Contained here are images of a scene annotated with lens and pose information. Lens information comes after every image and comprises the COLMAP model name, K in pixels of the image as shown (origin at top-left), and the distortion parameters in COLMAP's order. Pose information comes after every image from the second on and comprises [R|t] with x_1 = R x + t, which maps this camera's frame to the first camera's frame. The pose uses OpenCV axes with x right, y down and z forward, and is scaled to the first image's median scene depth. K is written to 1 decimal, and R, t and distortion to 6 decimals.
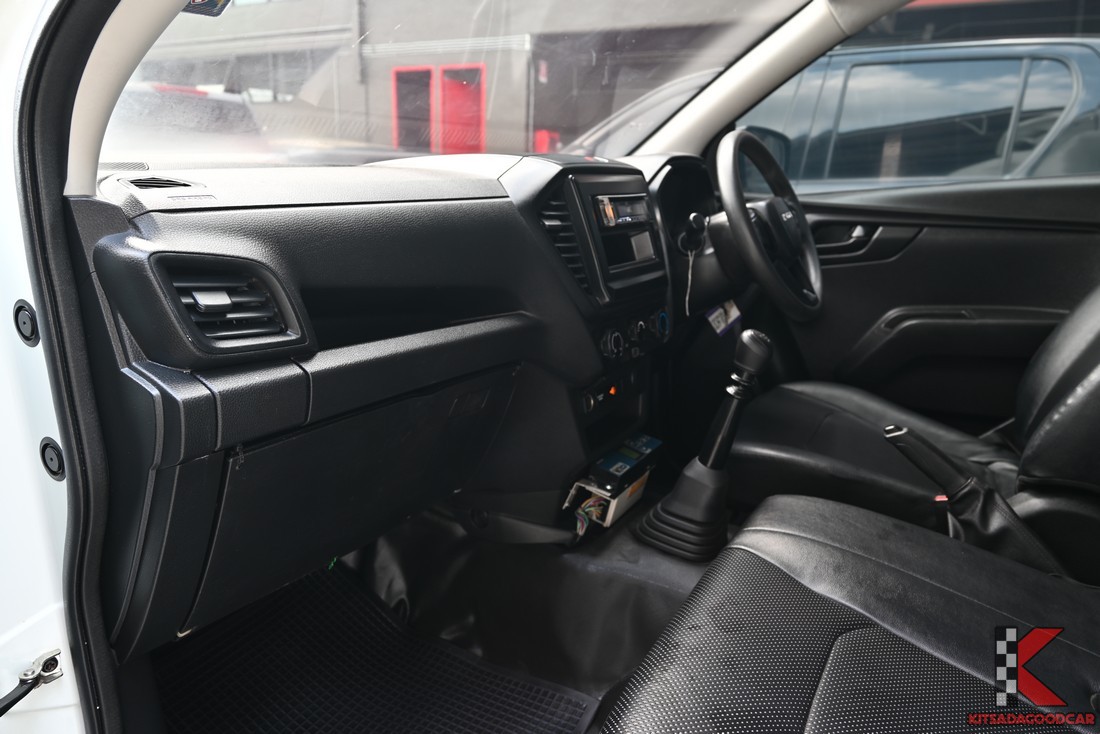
lens RADIAL K [[771.9, 0, 546.2], [0, 771.9, 355.2], [0, 0, 1]] dist [0.022191, -0.001598]
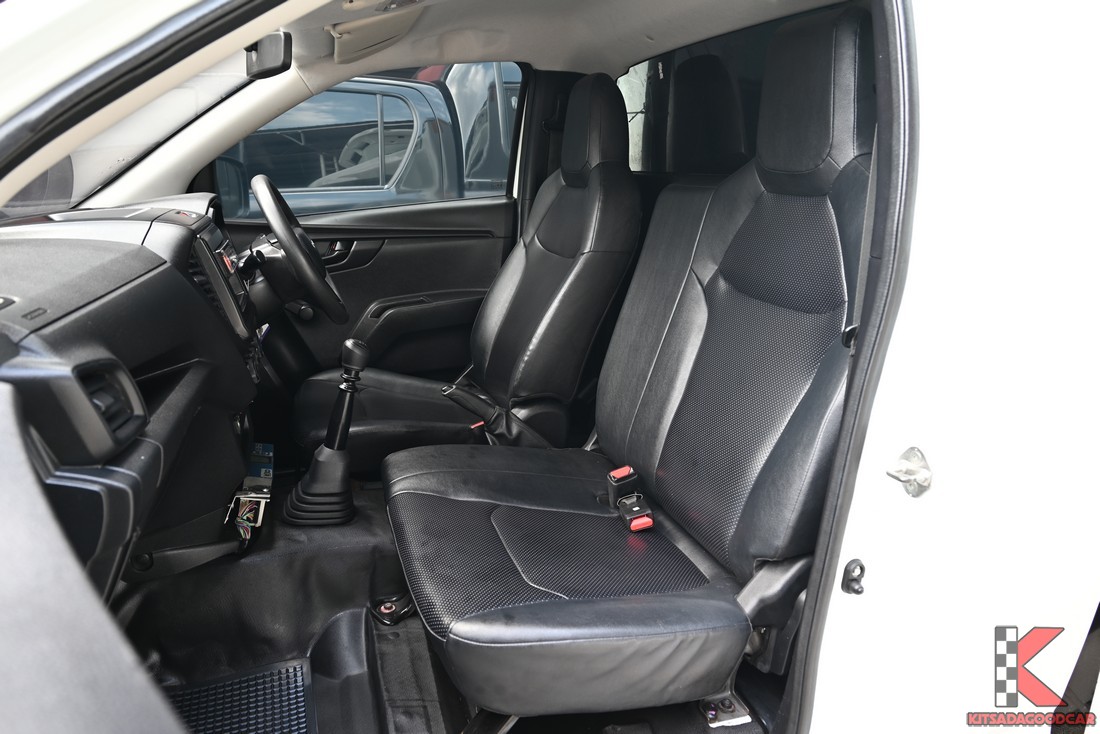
lens RADIAL K [[771.9, 0, 546.2], [0, 771.9, 355.2], [0, 0, 1]] dist [0.022191, -0.001598]
pose [[0.676909, -0.195165, 0.709722, -0.424226], [0.179763, 0.978844, 0.097718, -0.070241], [-0.713779, 0.061436, 0.697672, -0.149939]]
